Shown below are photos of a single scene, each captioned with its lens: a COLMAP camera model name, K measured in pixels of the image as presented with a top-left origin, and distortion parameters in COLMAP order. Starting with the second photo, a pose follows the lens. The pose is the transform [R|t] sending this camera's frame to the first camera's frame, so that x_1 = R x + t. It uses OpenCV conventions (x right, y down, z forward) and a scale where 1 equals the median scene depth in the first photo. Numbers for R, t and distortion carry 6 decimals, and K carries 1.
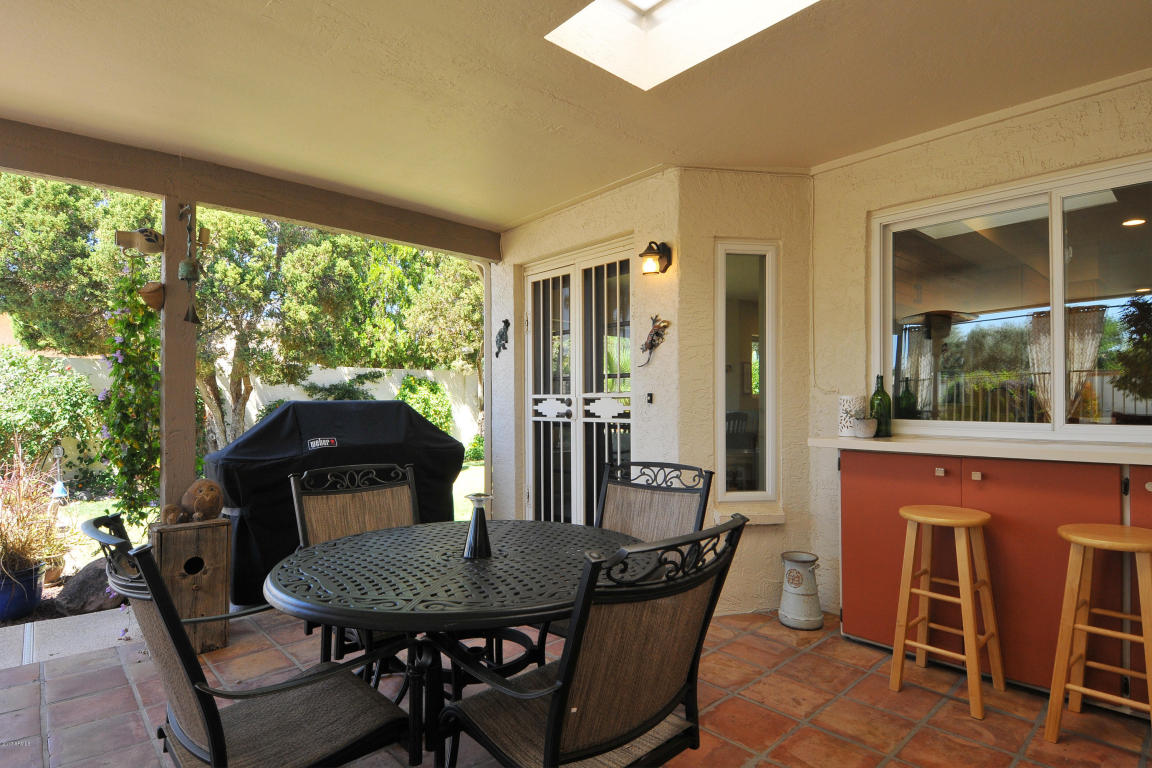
lens RADIAL K [[611.4, 0, 576.2], [0, 611.4, 393.9], [0, 0, 1]] dist [0.050857, -0.059455]
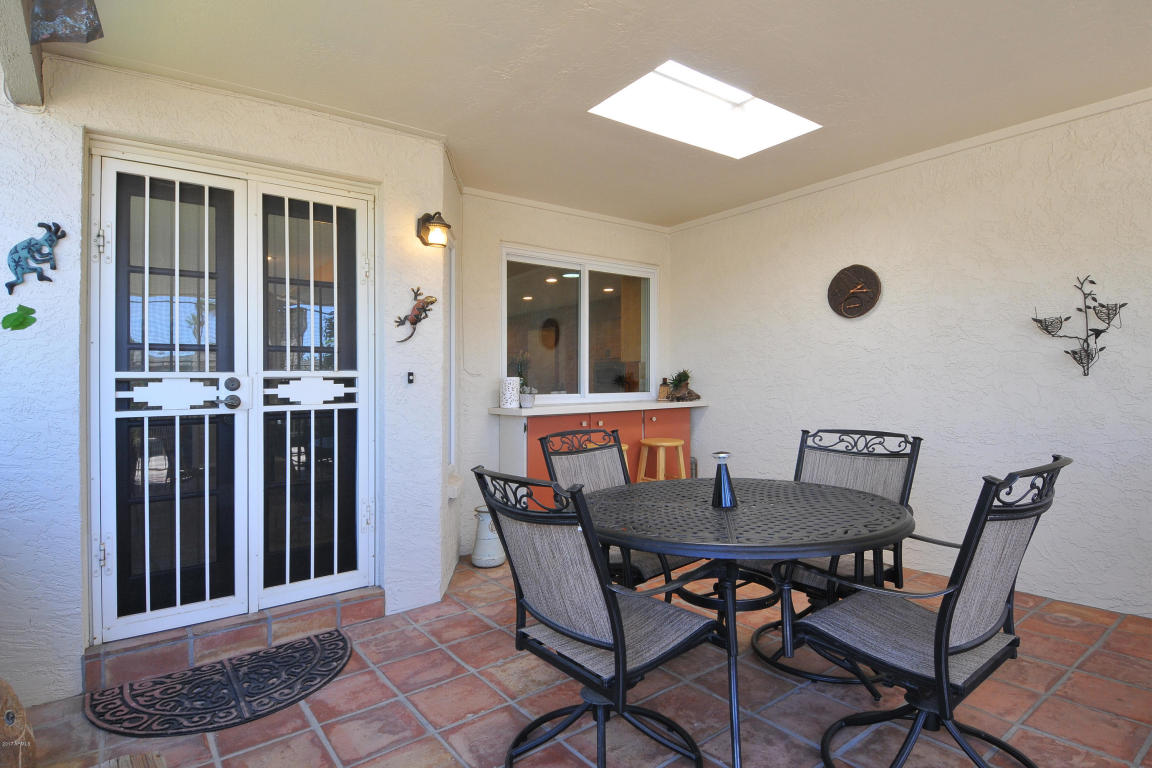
lens RADIAL K [[611.4, 0, 576.2], [0, 611.4, 393.9], [0, 0, 1]] dist [0.050857, -0.059455]
pose [[0.076425, -0.010708, 0.997018, -0.672504], [0.005936, 0.999929, 0.010284, 0.020333], [-0.997058, 0.005133, 0.076484, 0.598152]]
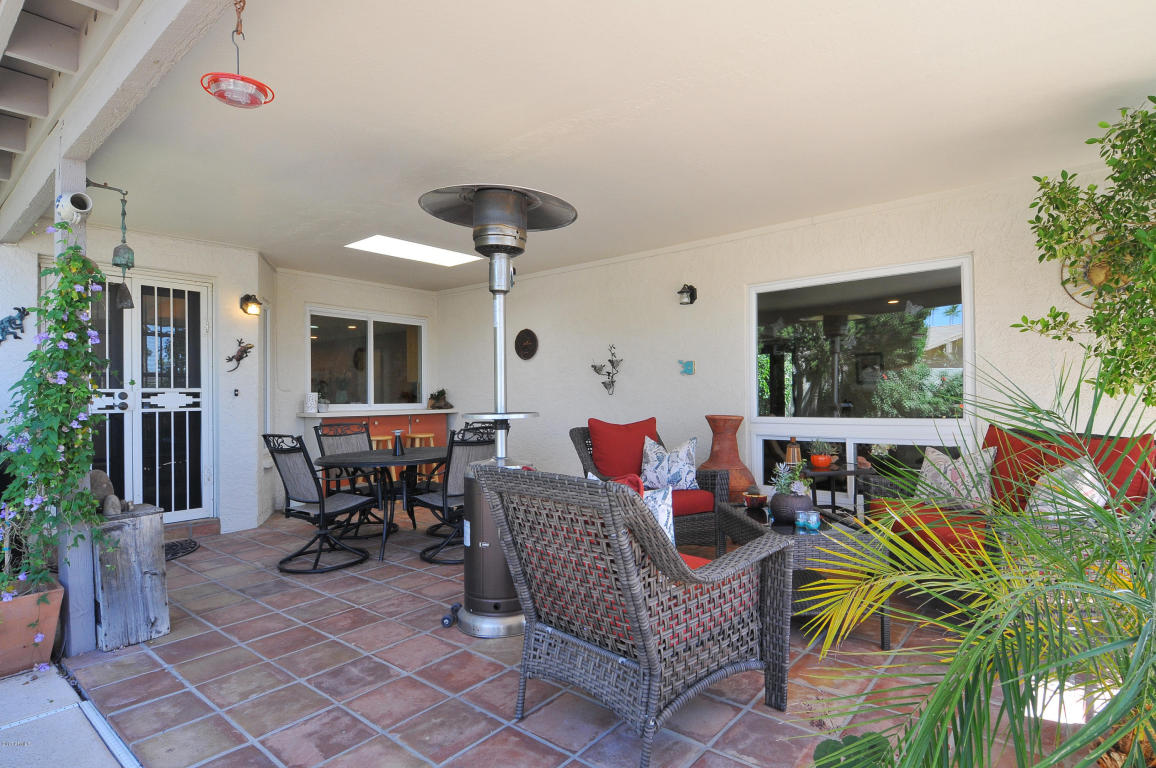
lens RADIAL K [[594.3, 0, 575.9], [0, 594.3, 414.5], [0, 0, 1]] dist [0.036673, -0.049328]
pose [[-0.151558, -0.020485, 0.988236, -1.290418], [0.001743, 0.999778, 0.020991, 0.027578], [-0.988447, 0.004904, -0.151489, 0.341878]]
